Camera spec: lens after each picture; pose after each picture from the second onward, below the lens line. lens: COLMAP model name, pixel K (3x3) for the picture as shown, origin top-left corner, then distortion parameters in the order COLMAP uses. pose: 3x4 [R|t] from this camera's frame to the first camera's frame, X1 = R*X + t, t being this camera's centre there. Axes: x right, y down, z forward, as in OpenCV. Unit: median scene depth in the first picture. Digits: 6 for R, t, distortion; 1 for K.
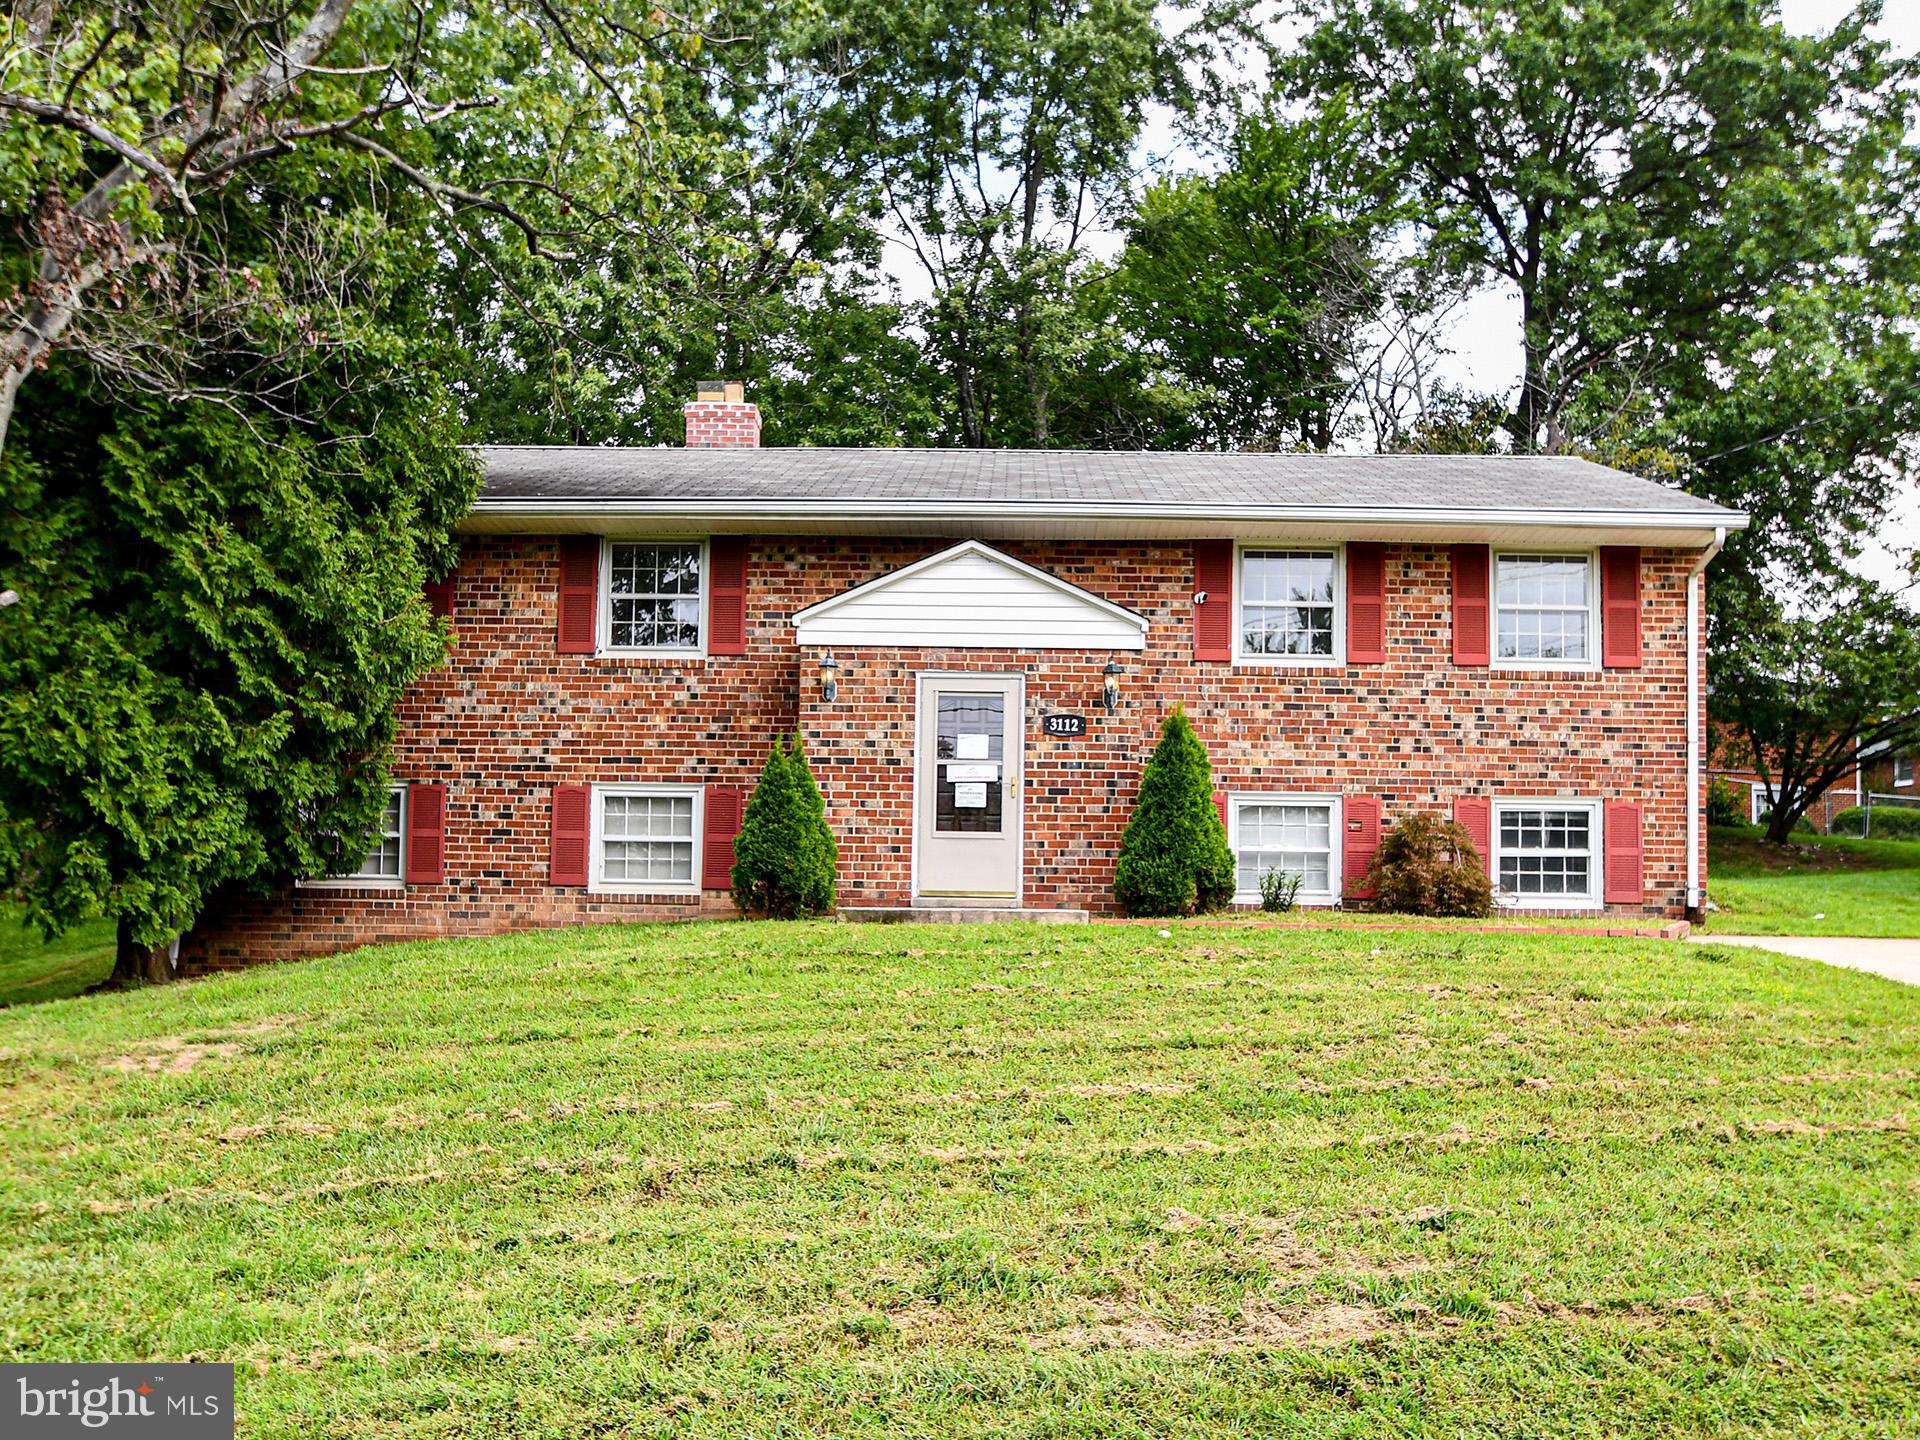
lens RADIAL K [[1788.8, 0, 1011.9], [0, 1788.8, 798.1], [0, 0, 1]] dist [-0.040653, 0.000000]
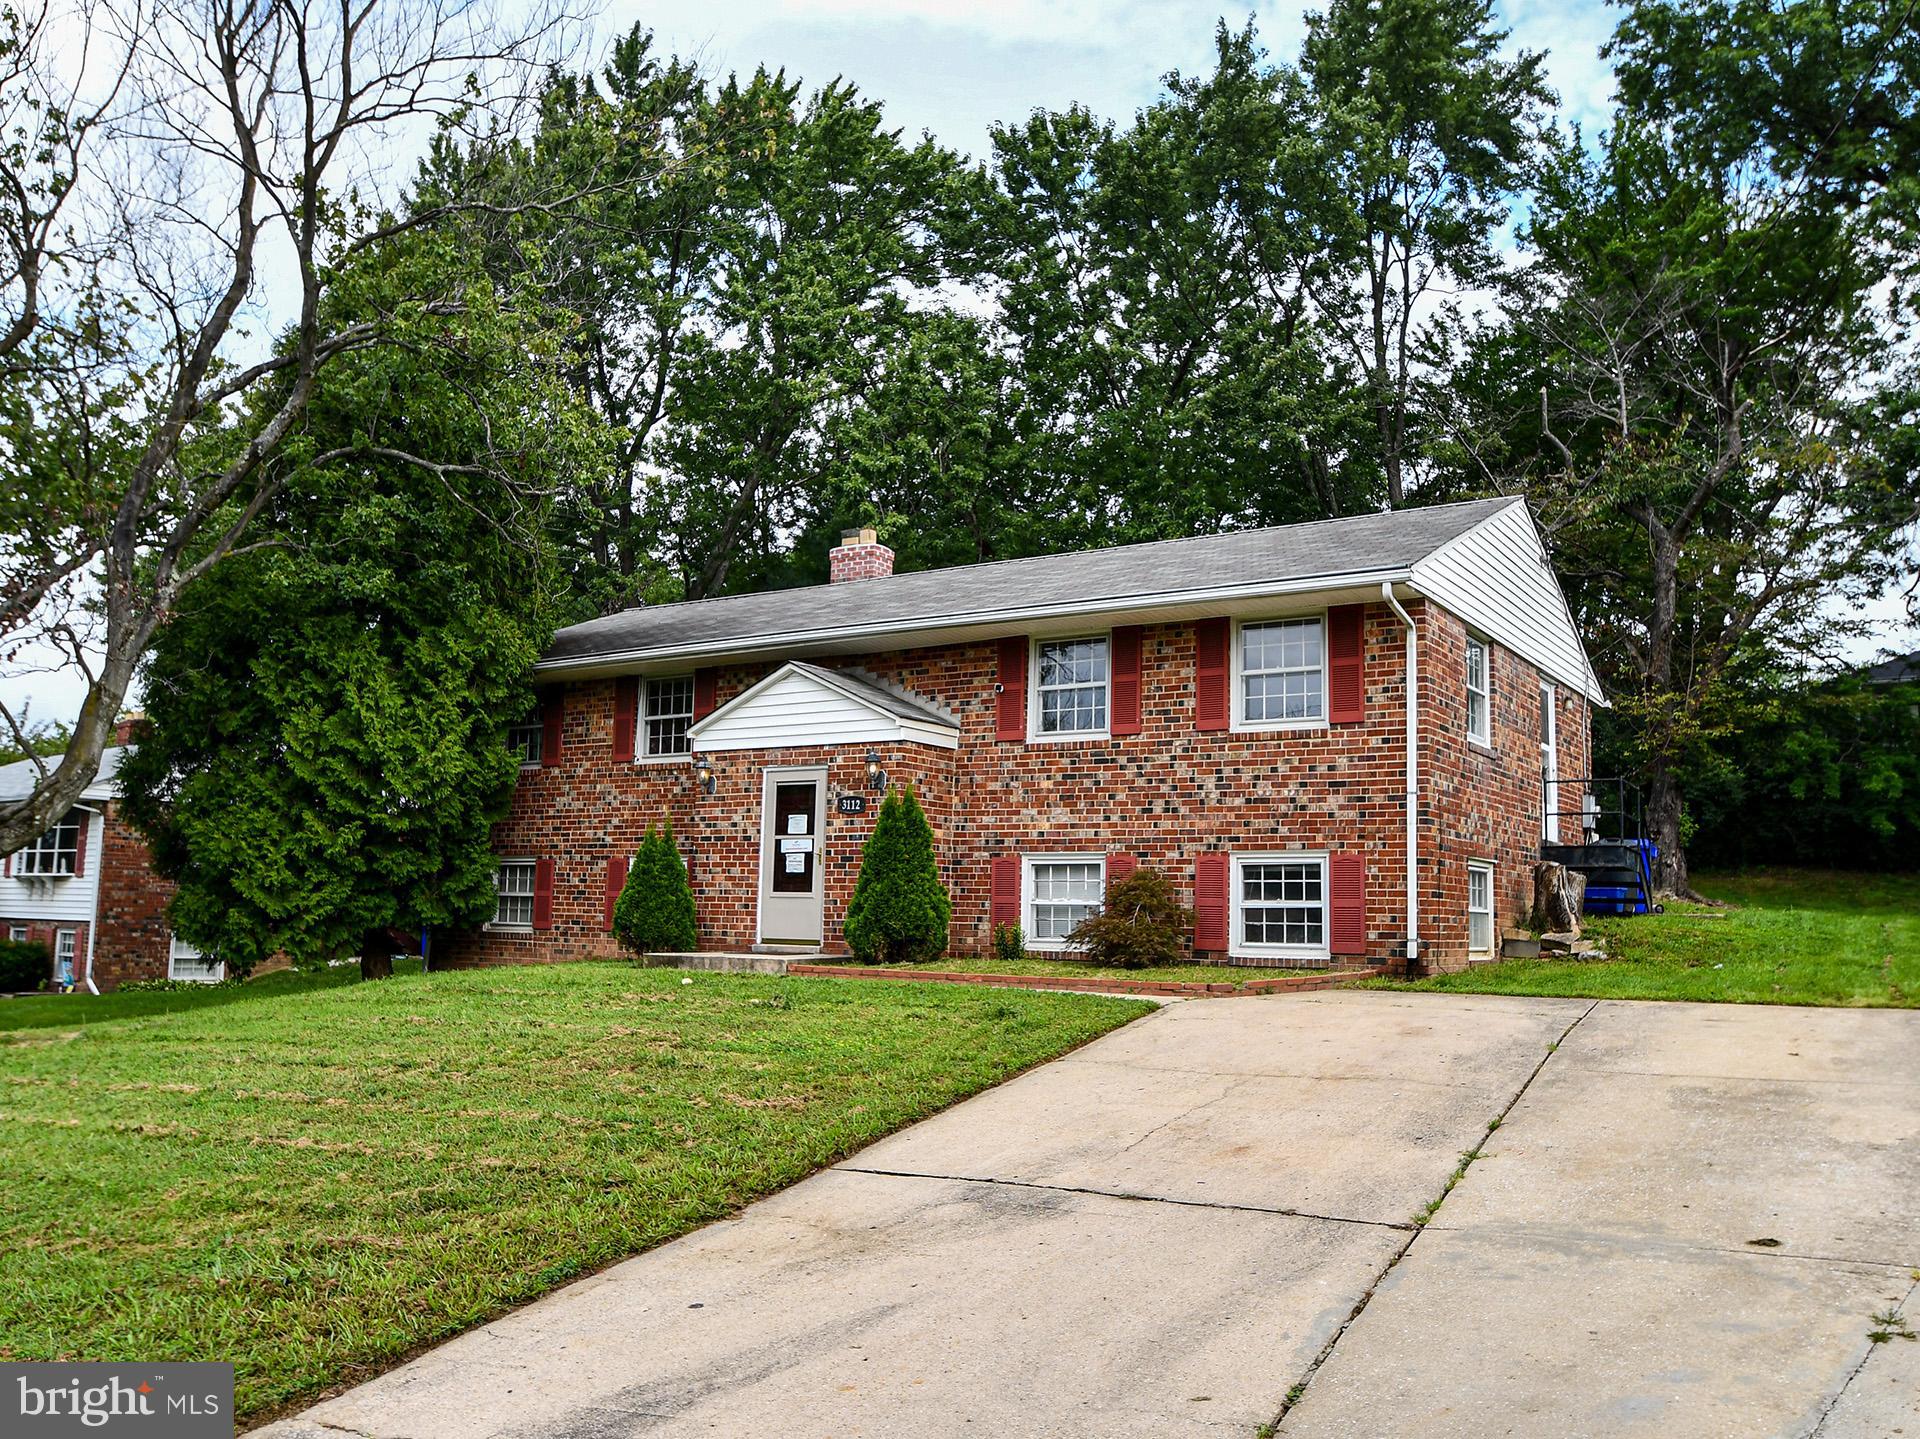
lens RADIAL K [[1644.8, 0, 990.6], [0, 1644.8, 681.3], [0, 0, 1]] dist [-0.043028, 0.023589]
pose [[0.832449, -0.078443, -0.548521, 0.698076], [0.035179, 0.995413, -0.088965, -0.020149], [0.552984, 0.054763, 0.831390, 0.095058]]
